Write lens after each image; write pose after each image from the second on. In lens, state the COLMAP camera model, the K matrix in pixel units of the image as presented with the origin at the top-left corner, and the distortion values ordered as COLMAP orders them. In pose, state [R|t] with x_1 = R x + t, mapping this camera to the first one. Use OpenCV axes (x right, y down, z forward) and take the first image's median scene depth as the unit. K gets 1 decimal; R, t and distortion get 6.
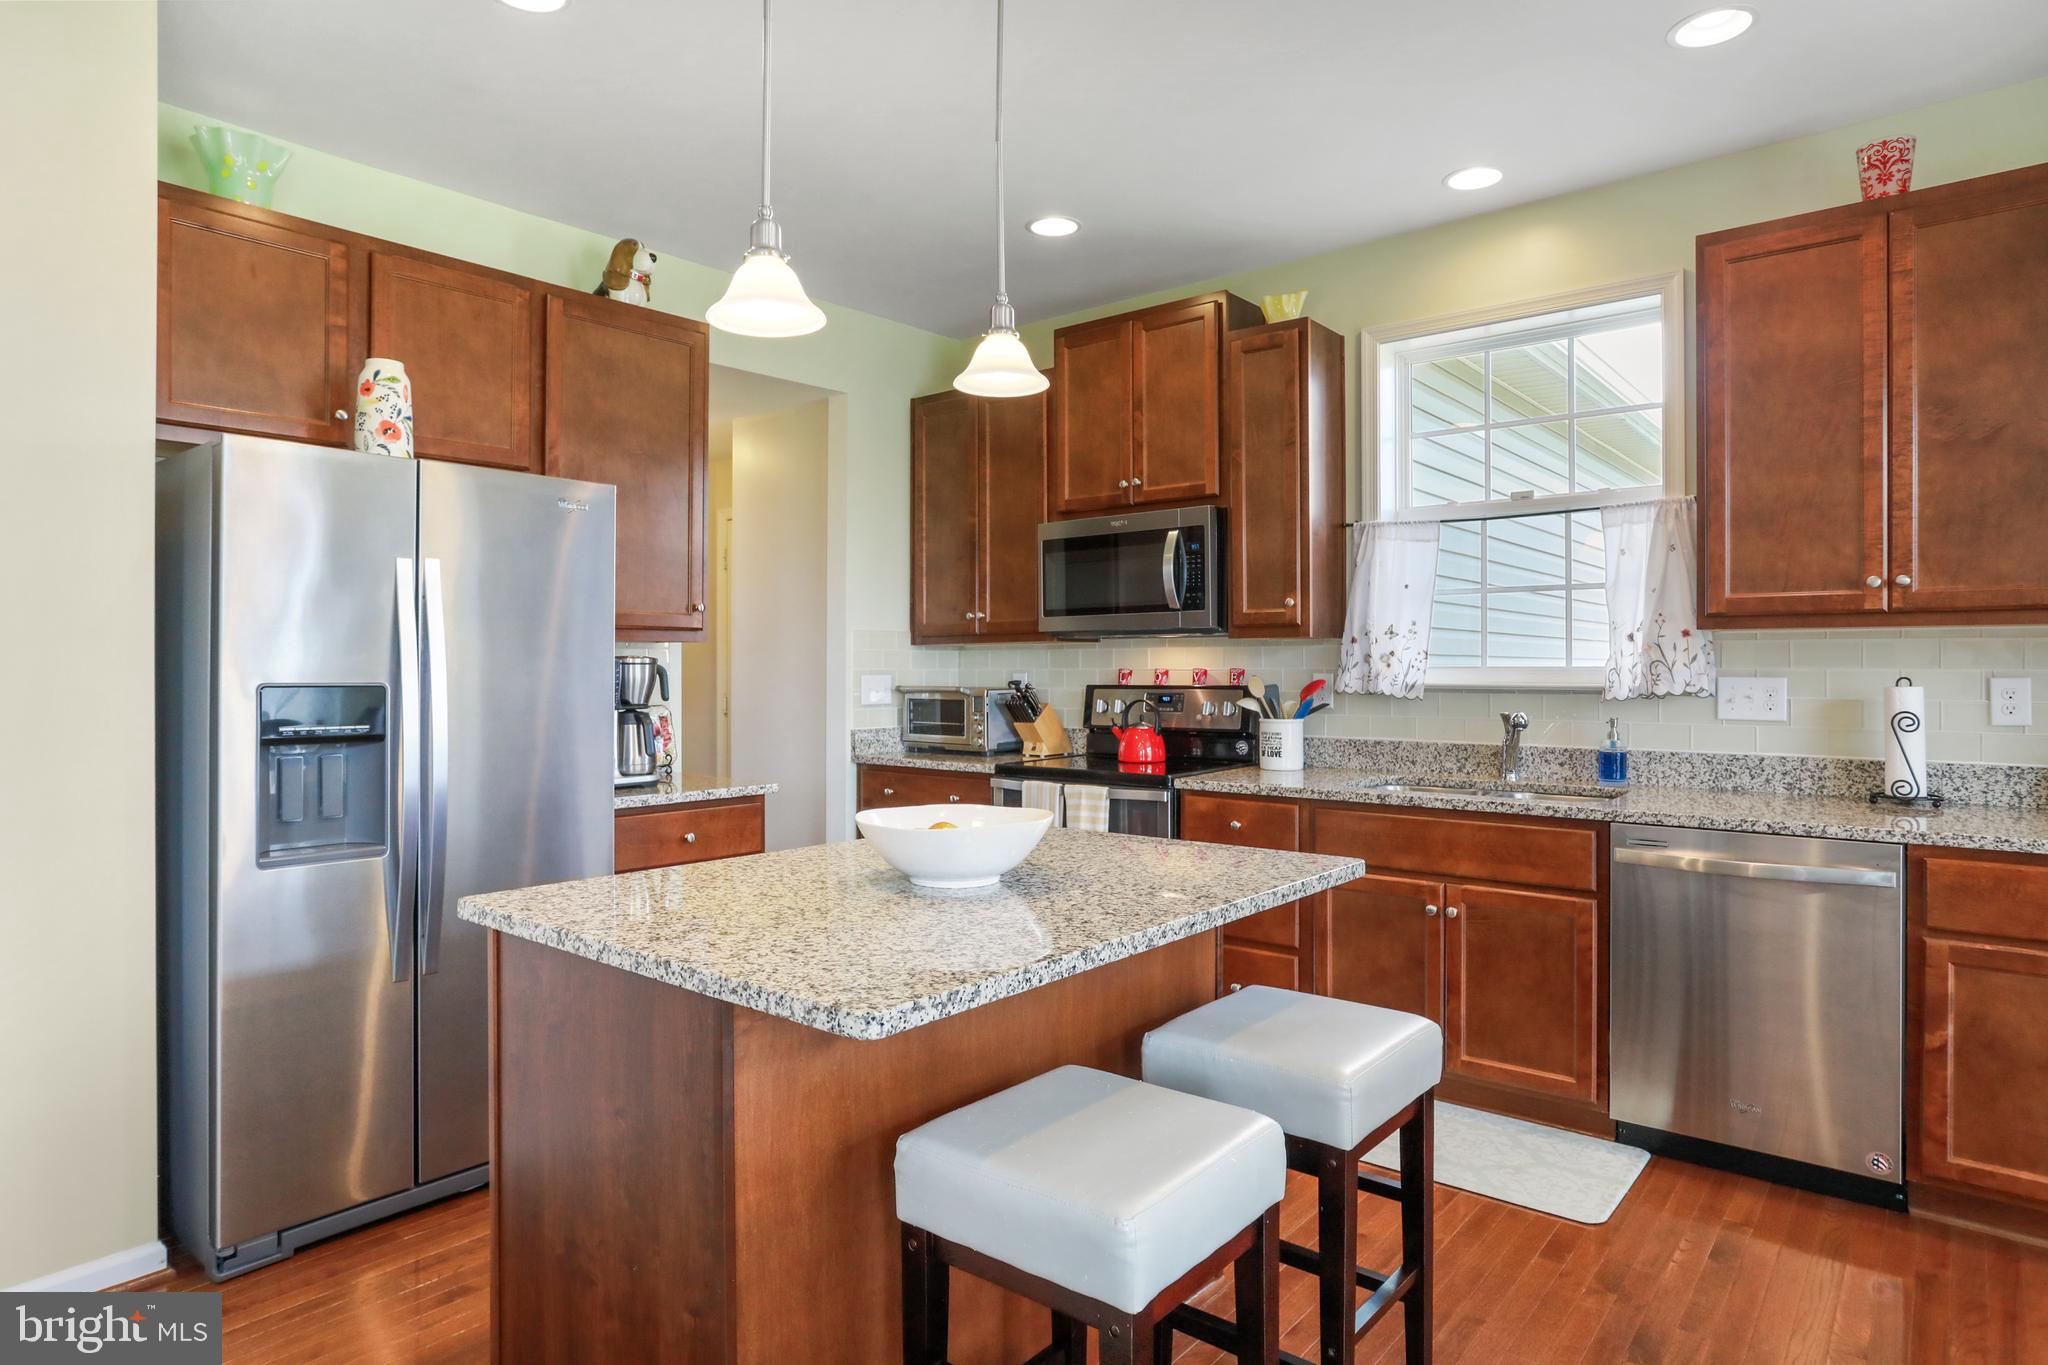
lens RADIAL K [[1152.8, 0, 1000.1], [0, 1152.8, 669.6], [0, 0, 1]] dist [-0.042685, 0.019466]
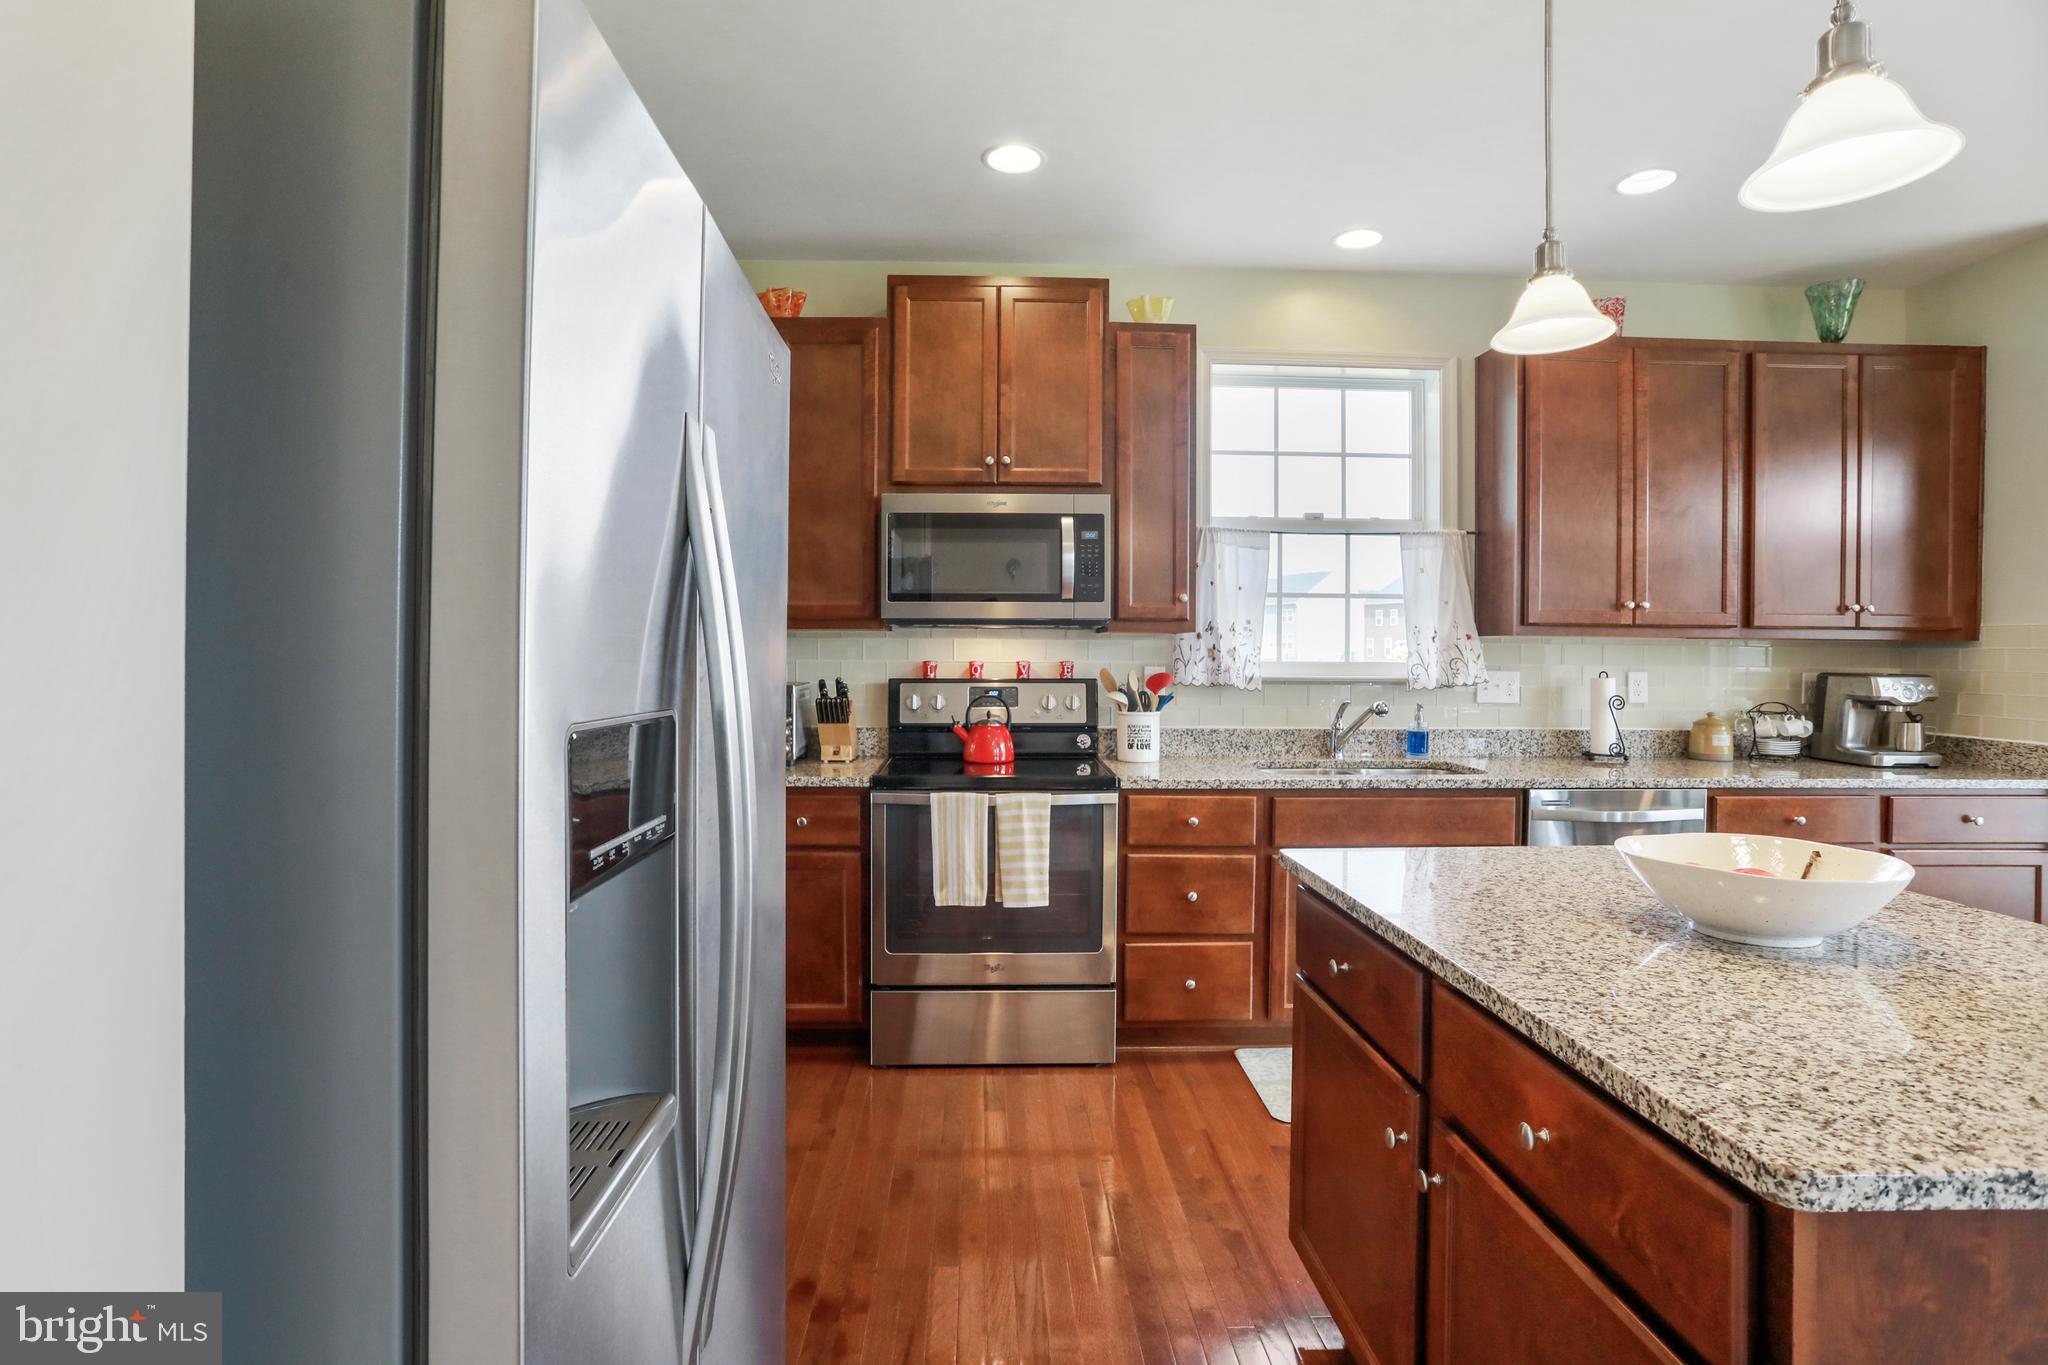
lens RADIAL K [[1005.0, 0, 1013.7], [0, 1005.0, 657.2], [0, 0, 1]] dist [-0.053906, 0.026095]
pose [[0.742261, 0.001901, 0.670108, -0.518357], [-0.006718, 0.999967, 0.004604, -0.010367], [-0.670077, -0.007919, 0.742249, 0.490455]]
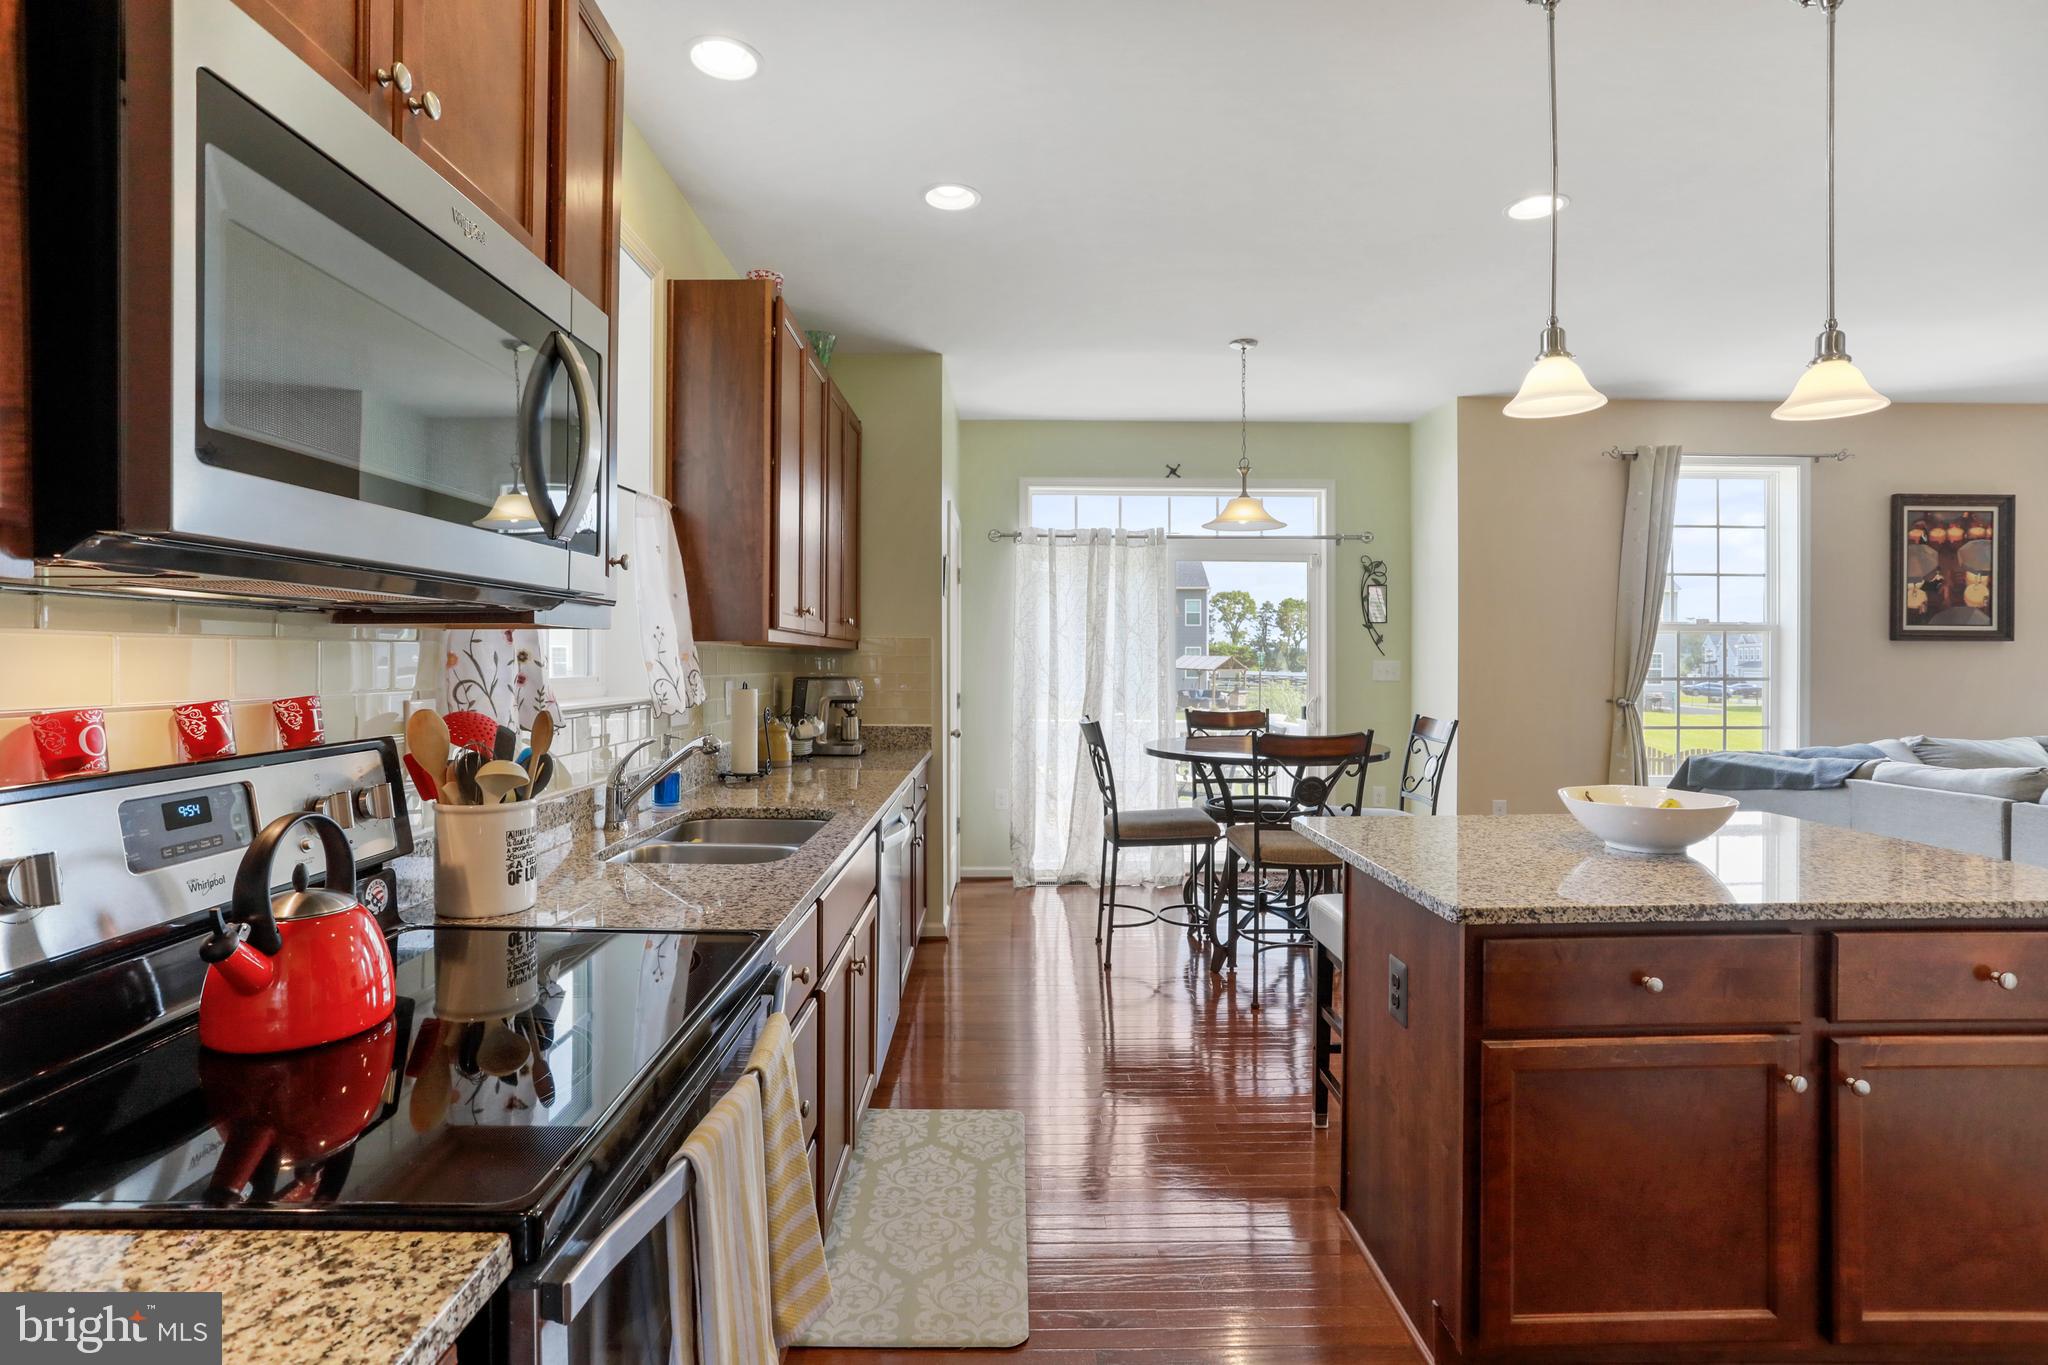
lens RADIAL K [[1005.0, 0, 1016.2], [0, 1005.0, 649.6], [0, 0, 1]] dist [-0.053906, 0.026095]
pose [[-0.654531, 0.006396, 0.756008, -0.239330], [-0.000137, 0.999963, -0.008578, -0.017777], [-0.756035, -0.005718, -0.654506, 1.308031]]
